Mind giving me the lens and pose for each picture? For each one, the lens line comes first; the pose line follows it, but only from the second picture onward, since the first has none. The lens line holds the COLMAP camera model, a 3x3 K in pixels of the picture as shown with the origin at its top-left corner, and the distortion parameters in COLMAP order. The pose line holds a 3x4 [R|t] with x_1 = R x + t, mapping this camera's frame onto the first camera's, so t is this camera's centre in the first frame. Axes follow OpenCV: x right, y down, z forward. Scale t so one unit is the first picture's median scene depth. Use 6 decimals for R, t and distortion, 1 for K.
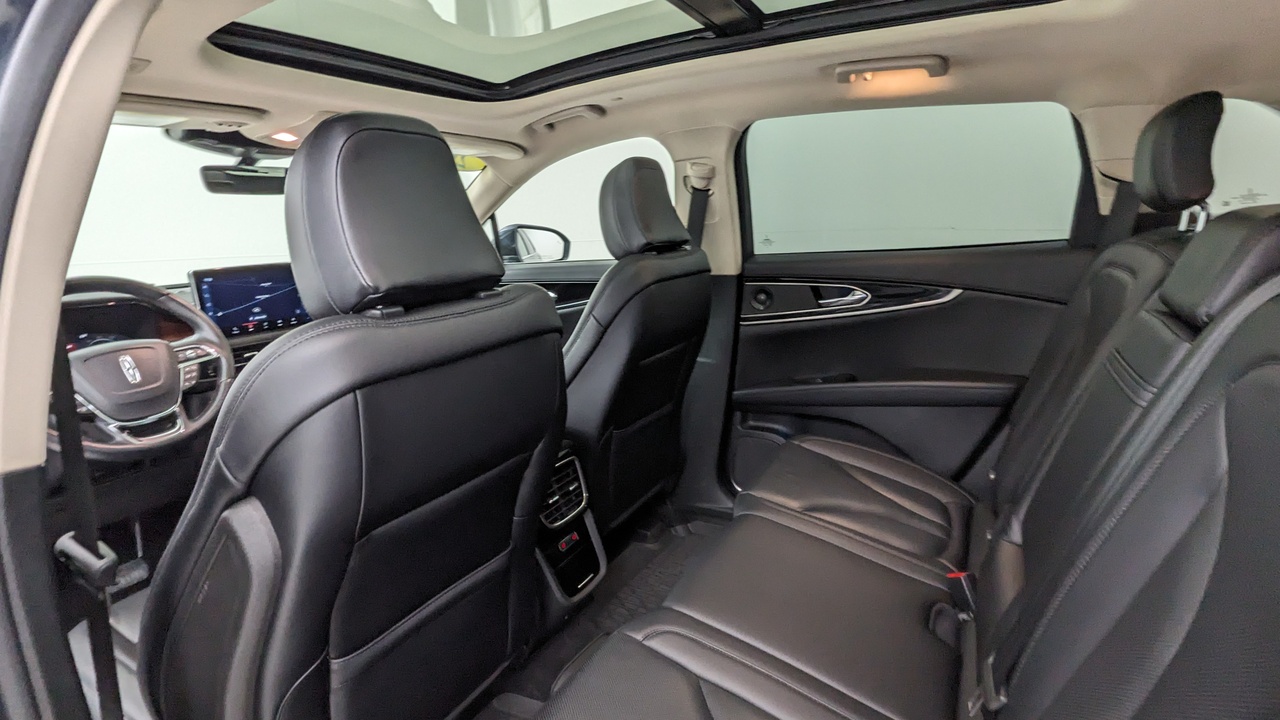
lens RADIAL K [[619.9, 0, 640.1], [0, 619.9, 358.8], [0, 0, 1]] dist [0.000612, -0.000103]
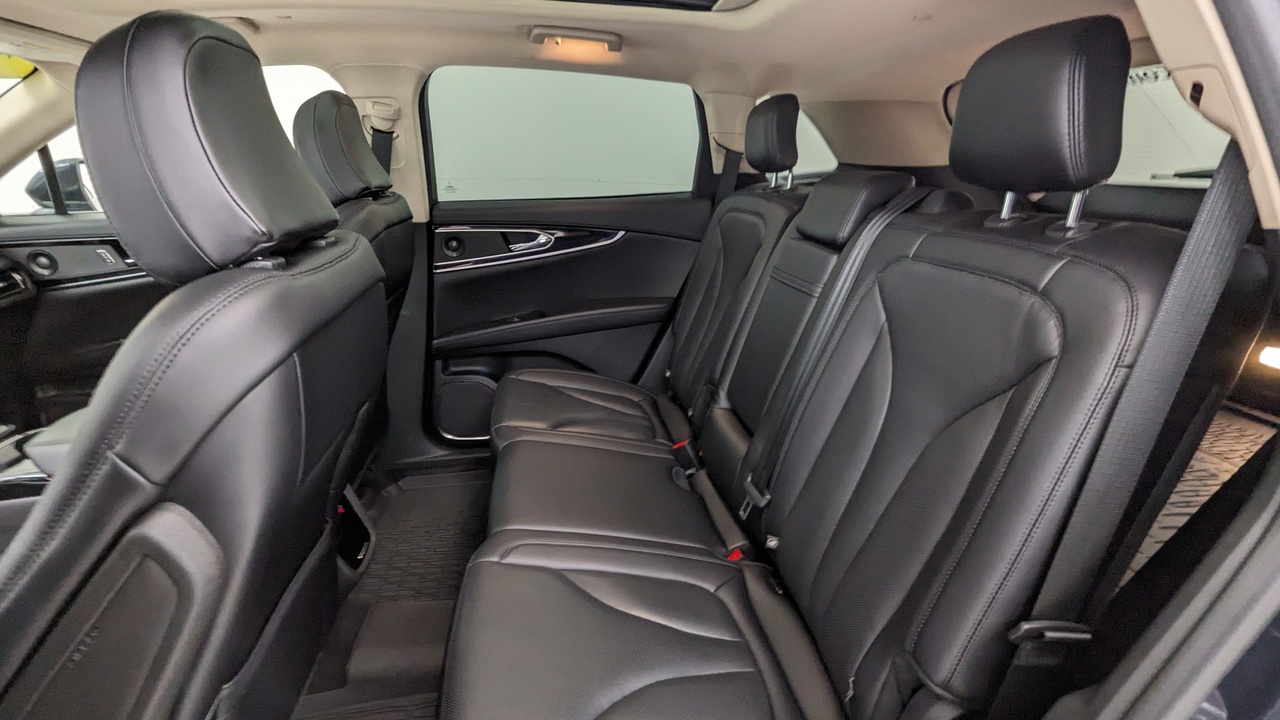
lens RADIAL K [[619.9, 0, 638.7], [0, 619.9, 364.0], [0, 0, 1]] dist [0.000612, -0.000103]
pose [[0.780530, -0.152611, 0.606203, -0.256935], [0.100613, 0.987769, 0.119122, 0.005082], [-0.616968, -0.031986, 0.786338, 0.002841]]
